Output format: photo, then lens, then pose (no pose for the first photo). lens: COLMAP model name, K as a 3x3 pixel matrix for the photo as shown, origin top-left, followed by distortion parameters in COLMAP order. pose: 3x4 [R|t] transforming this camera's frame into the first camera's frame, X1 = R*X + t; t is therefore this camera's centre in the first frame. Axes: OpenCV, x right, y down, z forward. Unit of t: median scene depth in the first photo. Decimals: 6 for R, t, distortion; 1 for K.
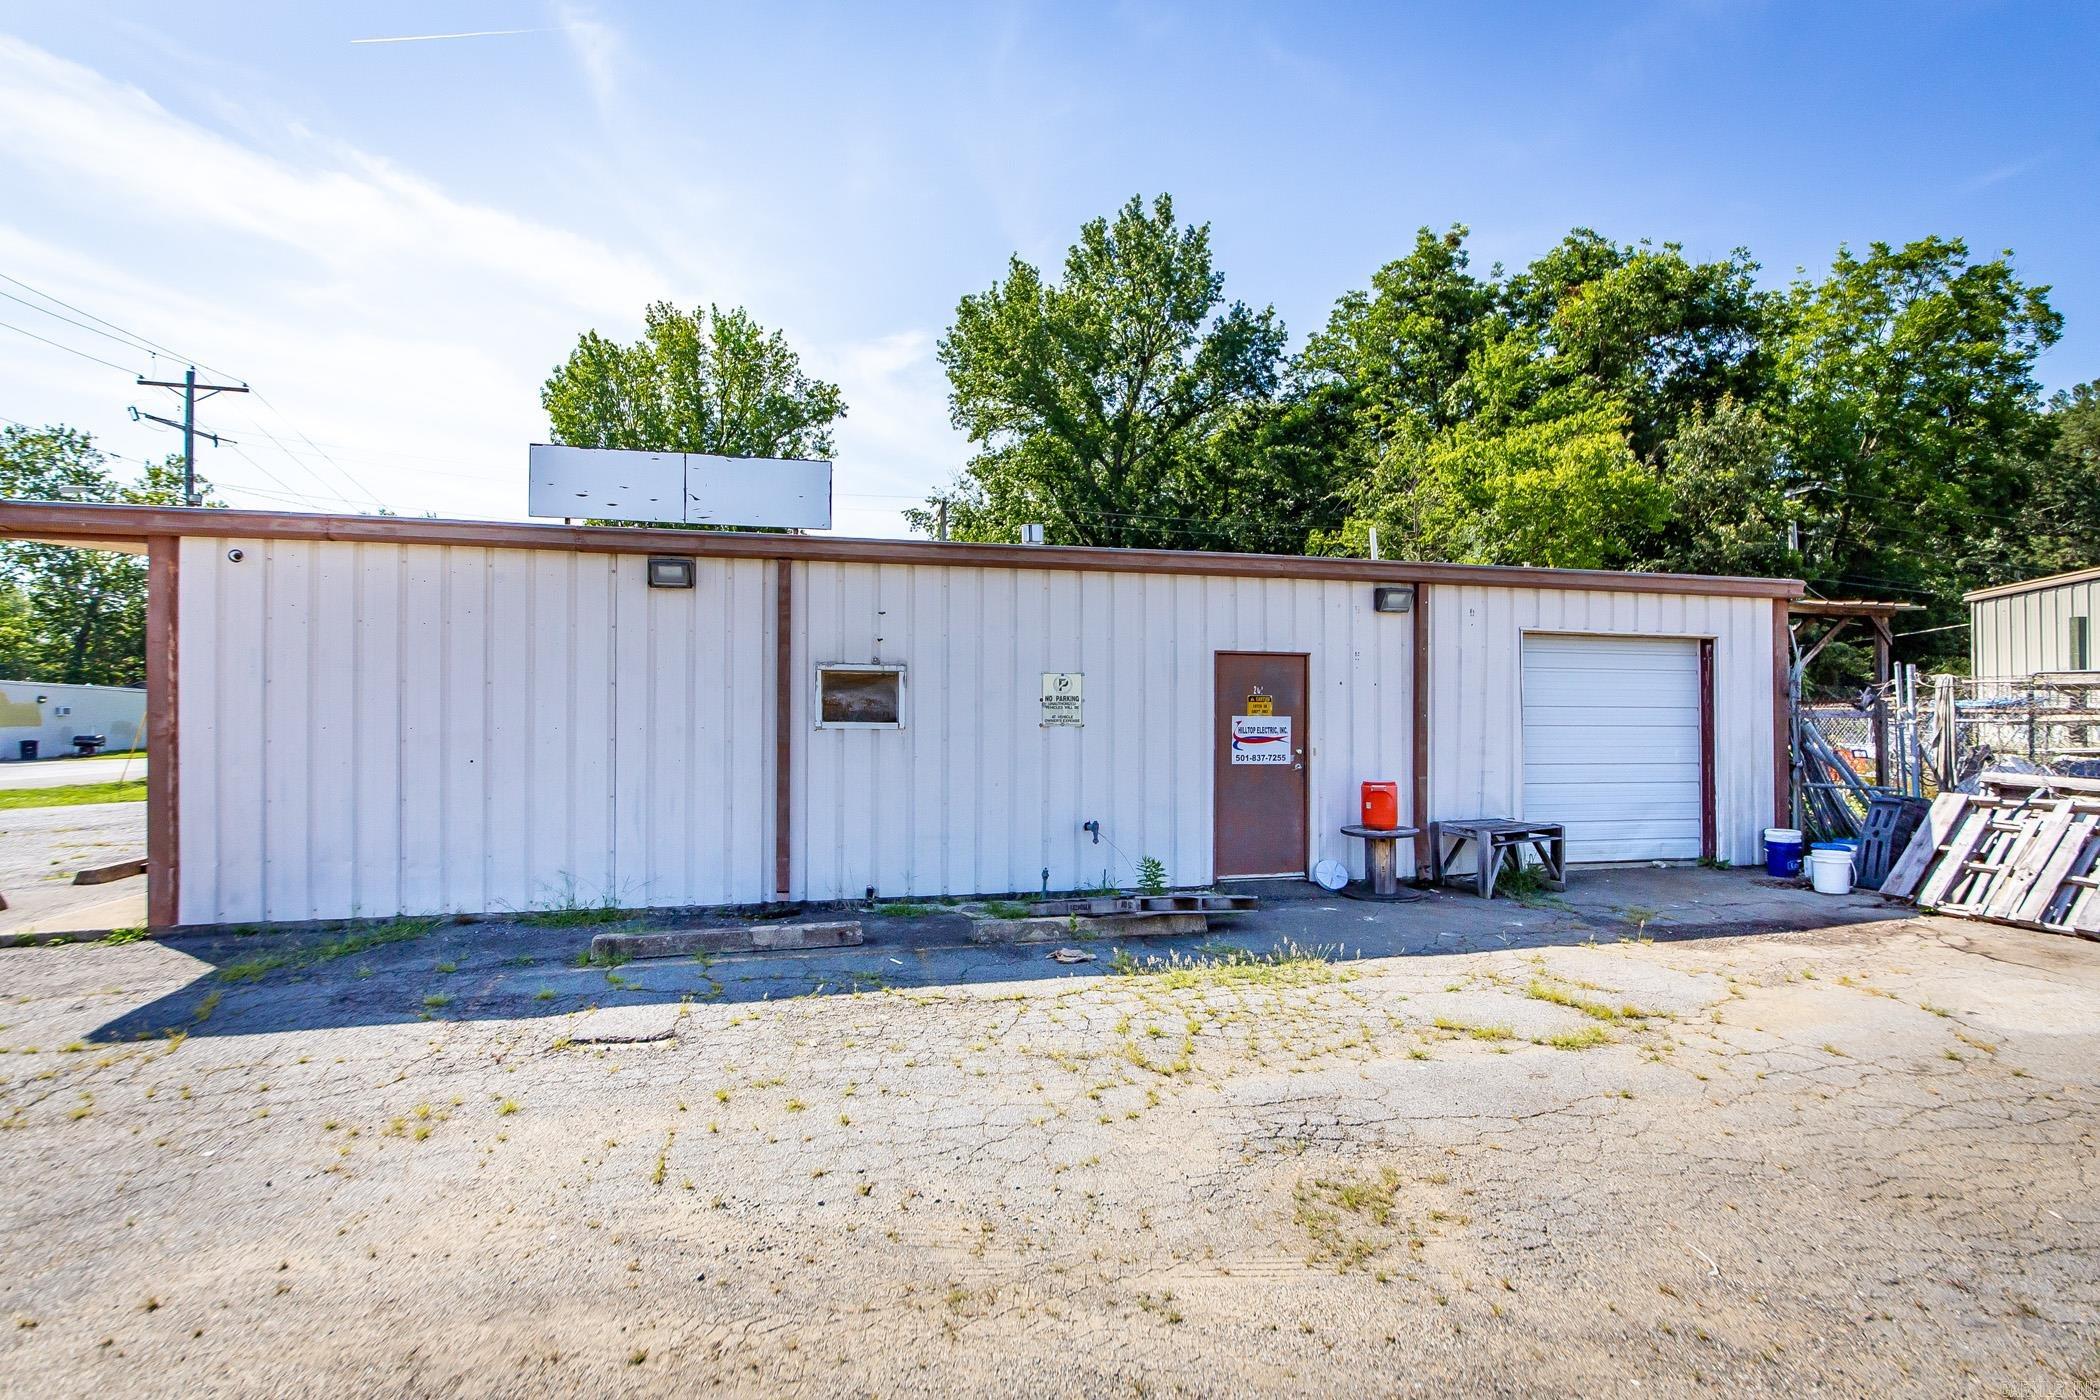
lens RADIAL K [[1011.3, 0, 1051.7], [0, 1011.3, 703.4], [0, 0, 1]] dist [0.000128, -0.000012]
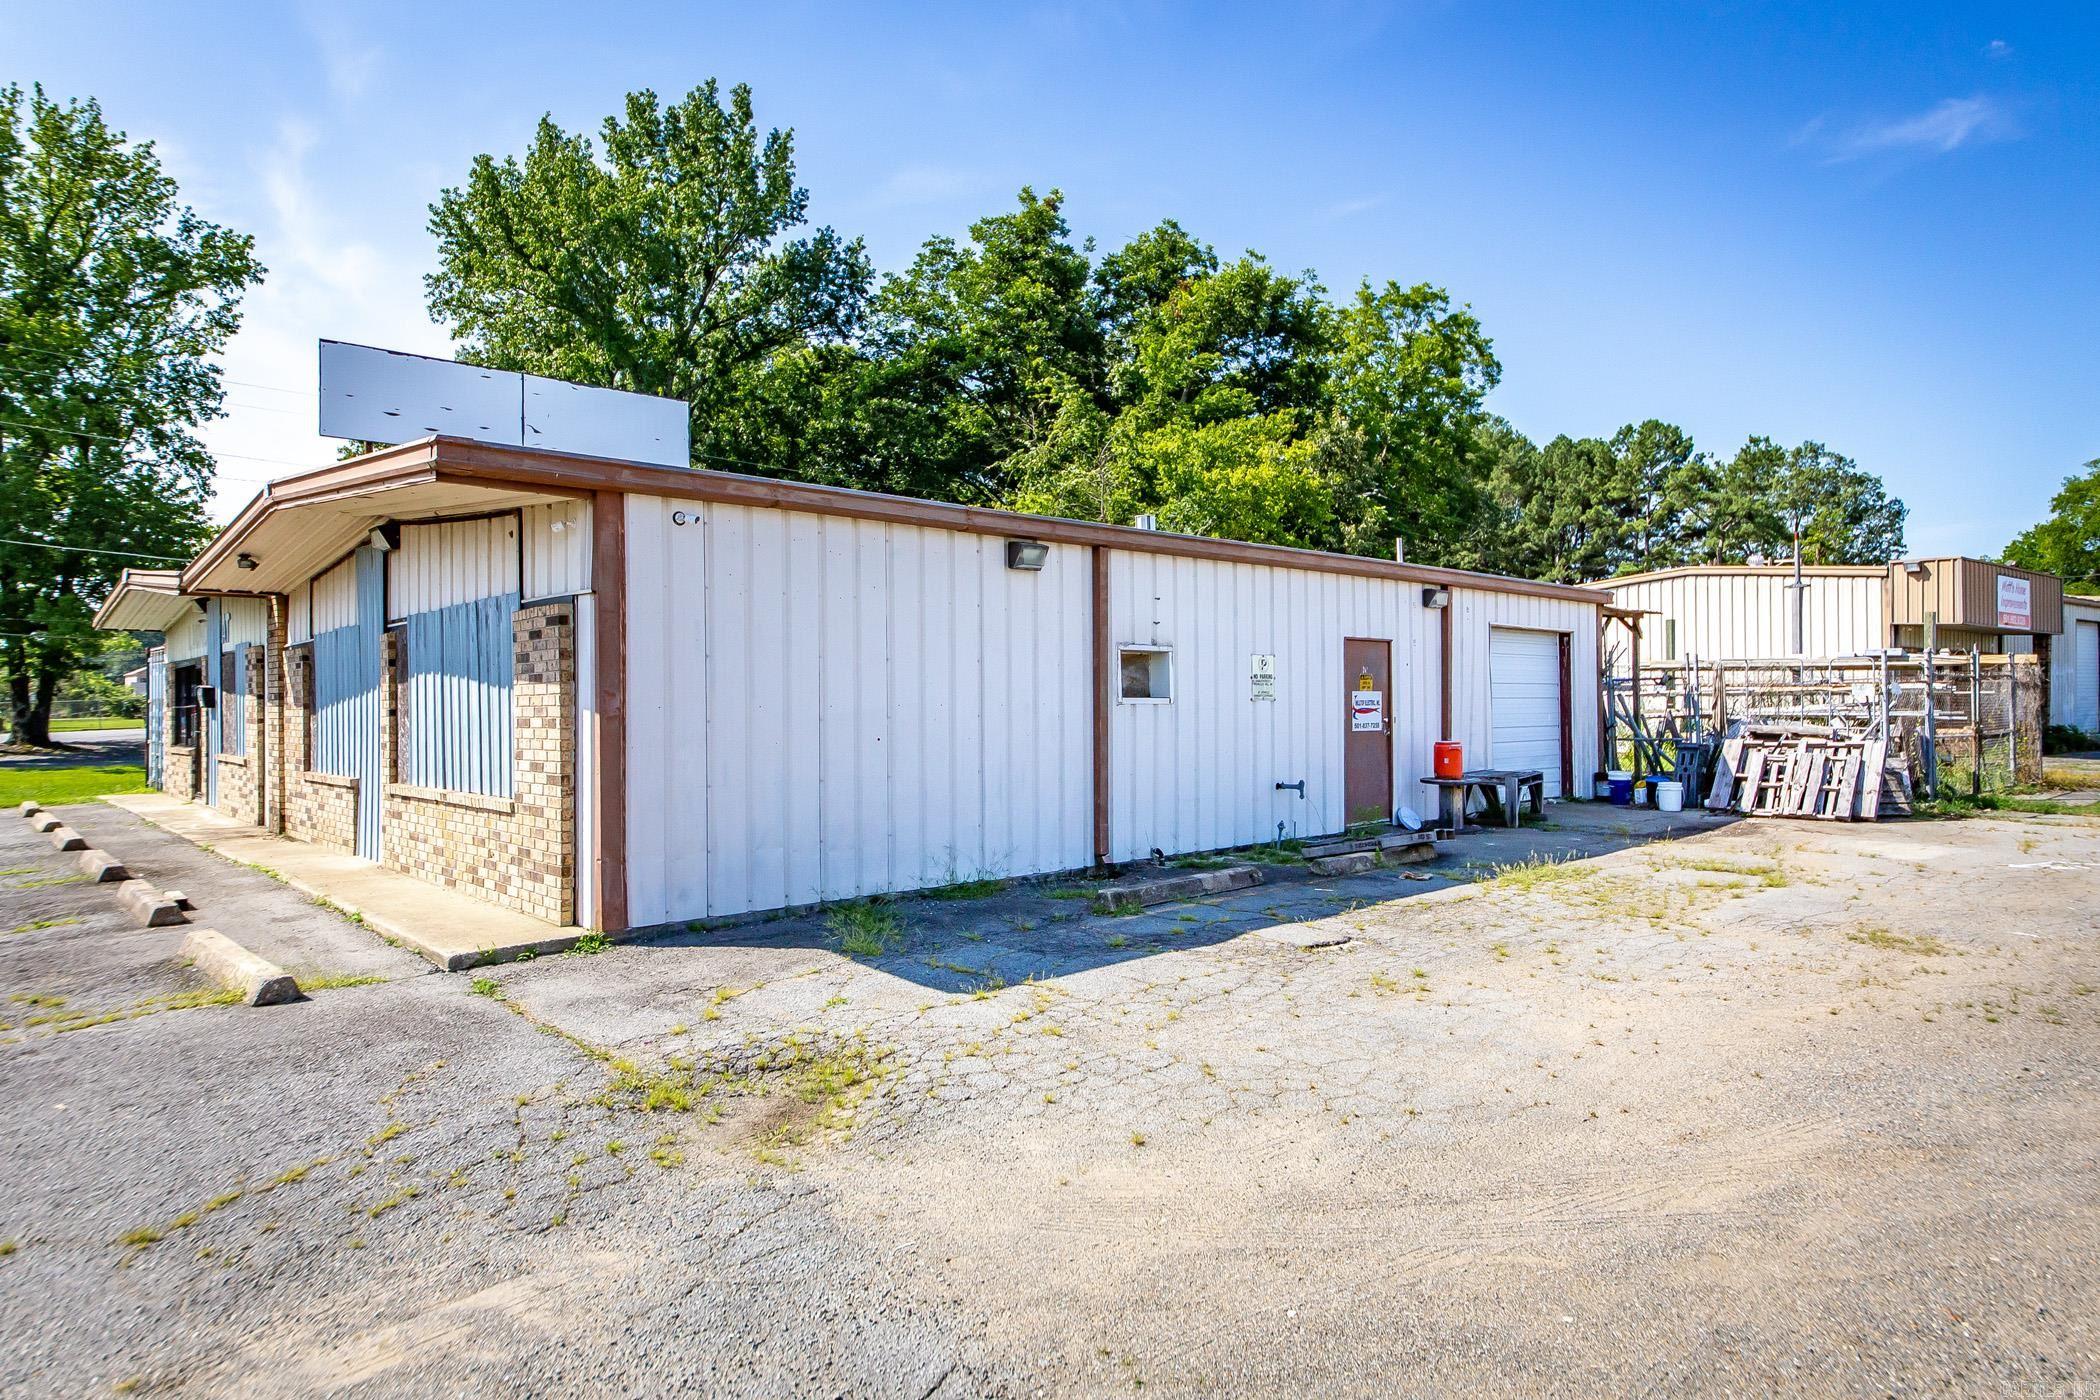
lens RADIAL K [[1210.9, 0, 1046.6], [0, 1210.9, 687.3], [0, 0, 1]] dist [0.003643, -0.001121]
pose [[0.878240, -0.003580, 0.478207, -0.186432], [0.002628, 0.999993, 0.002660, 0.000719], [-0.478213, -0.001080, 0.878243, -0.021051]]
